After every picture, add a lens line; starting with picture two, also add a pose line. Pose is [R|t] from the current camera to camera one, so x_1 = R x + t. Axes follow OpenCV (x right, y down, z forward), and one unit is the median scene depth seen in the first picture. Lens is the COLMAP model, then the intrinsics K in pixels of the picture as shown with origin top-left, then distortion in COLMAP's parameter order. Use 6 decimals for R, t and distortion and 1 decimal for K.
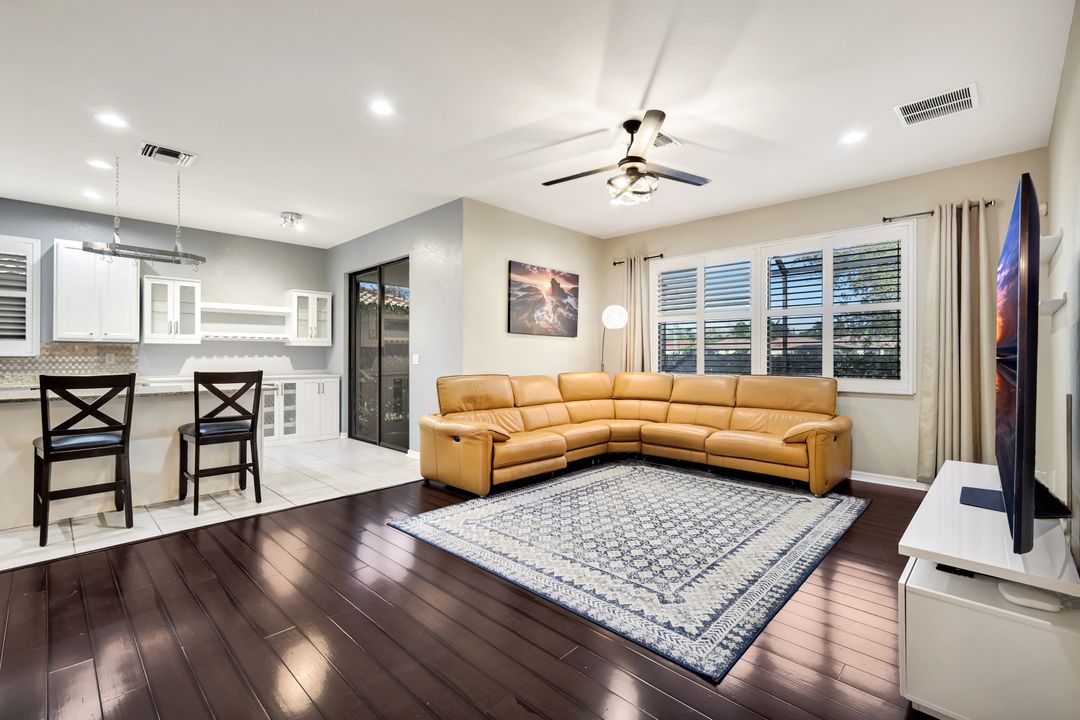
lens RADIAL K [[475.3, 0, 539.2], [0, 475.3, 353.6], [0, 0, 1]] dist [0.005395, -0.000288]
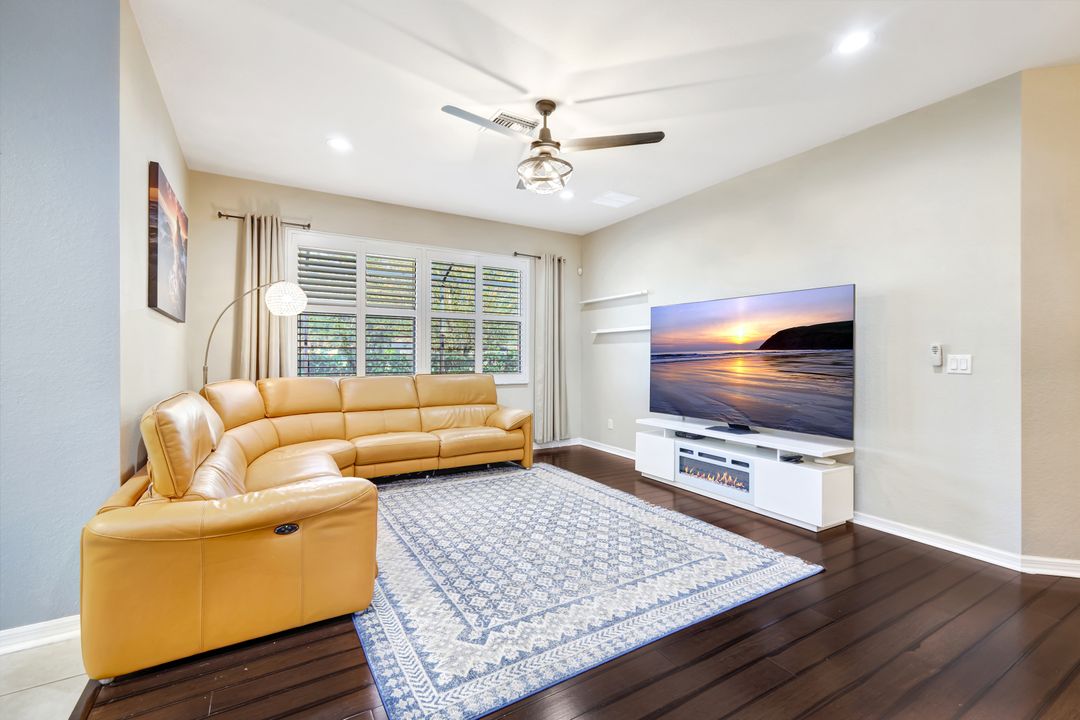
lens RADIAL K [[467.3, 0, 537.5], [0, 467.3, 358.2], [0, 0, 1]] dist [0.007726, -0.000151]
pose [[0.263927, -0.003420, 0.964537, -0.552246], [-0.009602, 0.999935, 0.006172, 0.002377], [-0.964495, -0.010890, 0.263877, 0.622686]]
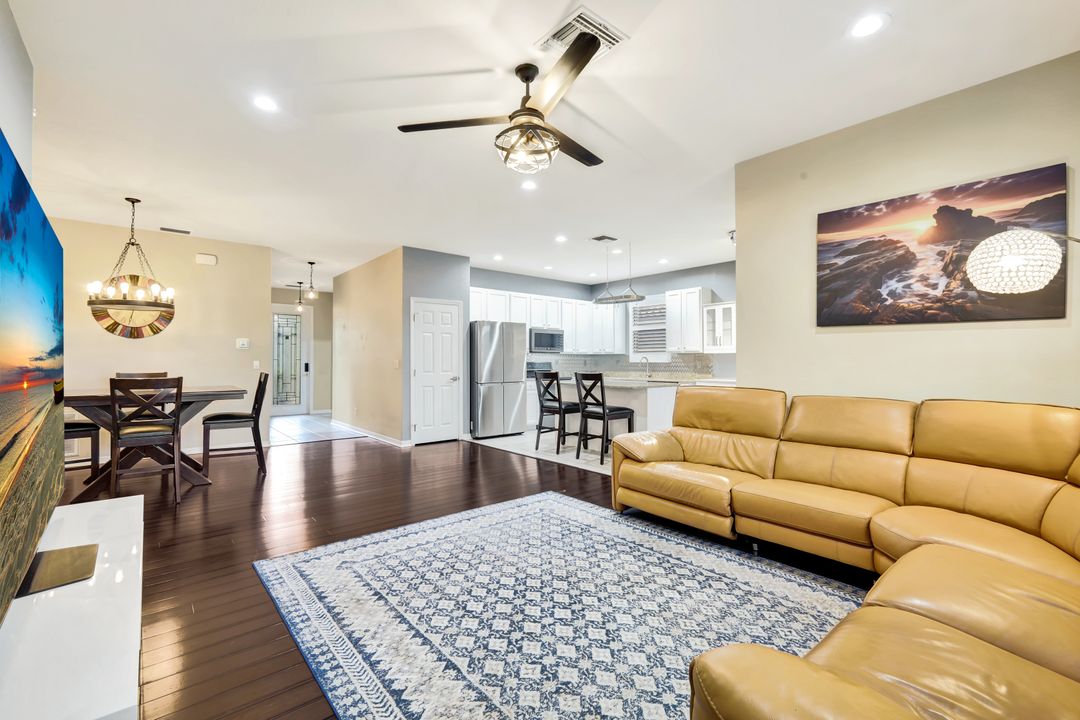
lens RADIAL K [[470.5, 0, 542.9], [0, 470.5, 355.4], [0, 0, 1]] dist [0.007980, -0.000020]
pose [[-0.099045, -0.014005, -0.994984, 0.780654], [0.004833, 0.999882, -0.014555, 0.002585], [0.995071, -0.006250, -0.098966, 0.888394]]
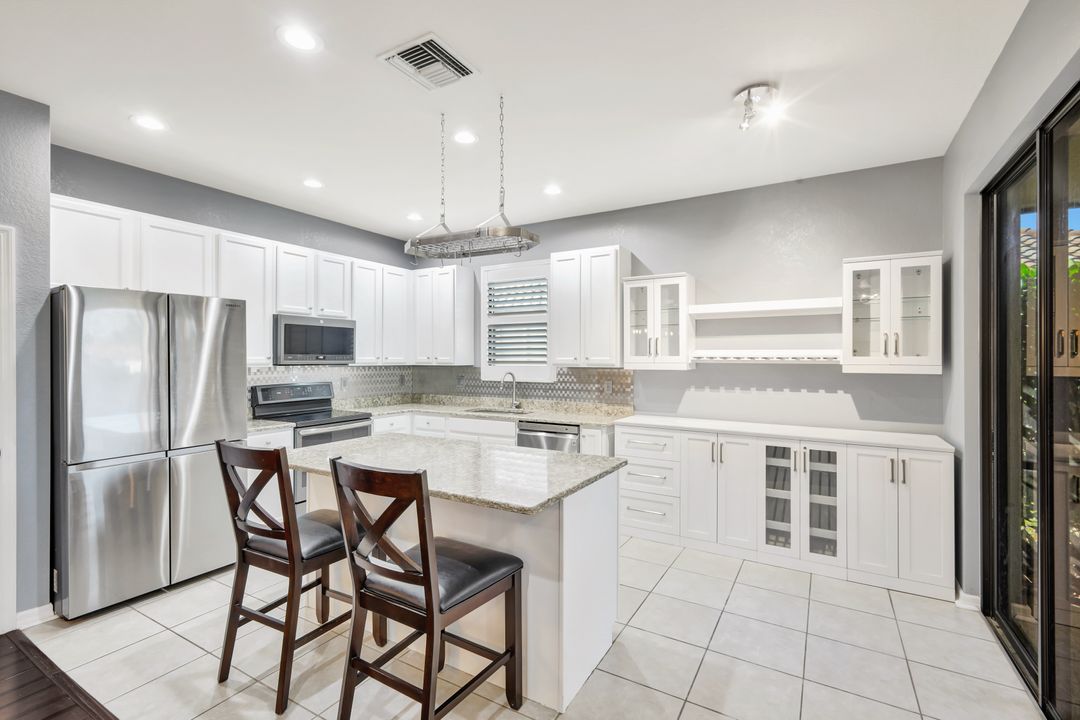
lens RADIAL K [[489.6, 0, 540.0], [0, 489.6, 360.0], [0, 0, 1]] dist [0.016887, 0.000037]
pose [[0.233823, 0.005338, -0.972264, -0.149365], [0.004953, 0.999965, 0.006681, -0.056131], [0.972266, -0.006377, 0.233789, 0.921418]]
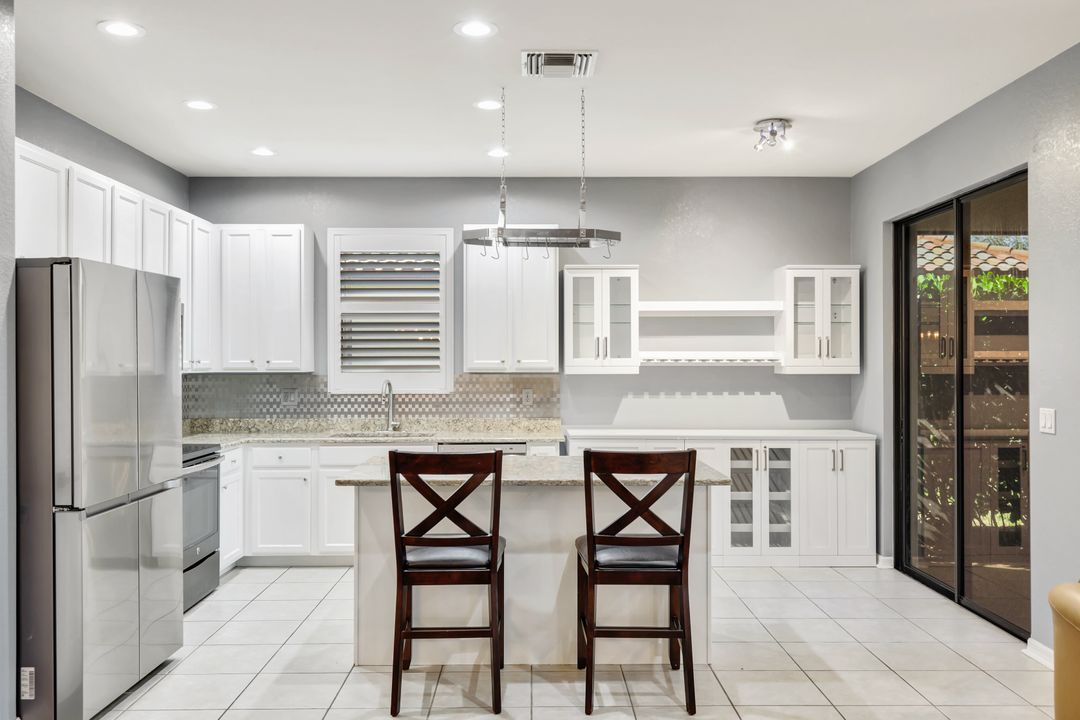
lens RADIAL K [[890.2, 0, 541.6], [0, 890.2, 357.2], [0, 0, 1]] dist [0.003746, -0.000023]
pose [[0.703599, -0.004396, -0.710583, -0.028898], [0.005450, 0.999985, -0.000790, -0.057266], [0.710576, -0.003317, 0.703613, 0.211684]]
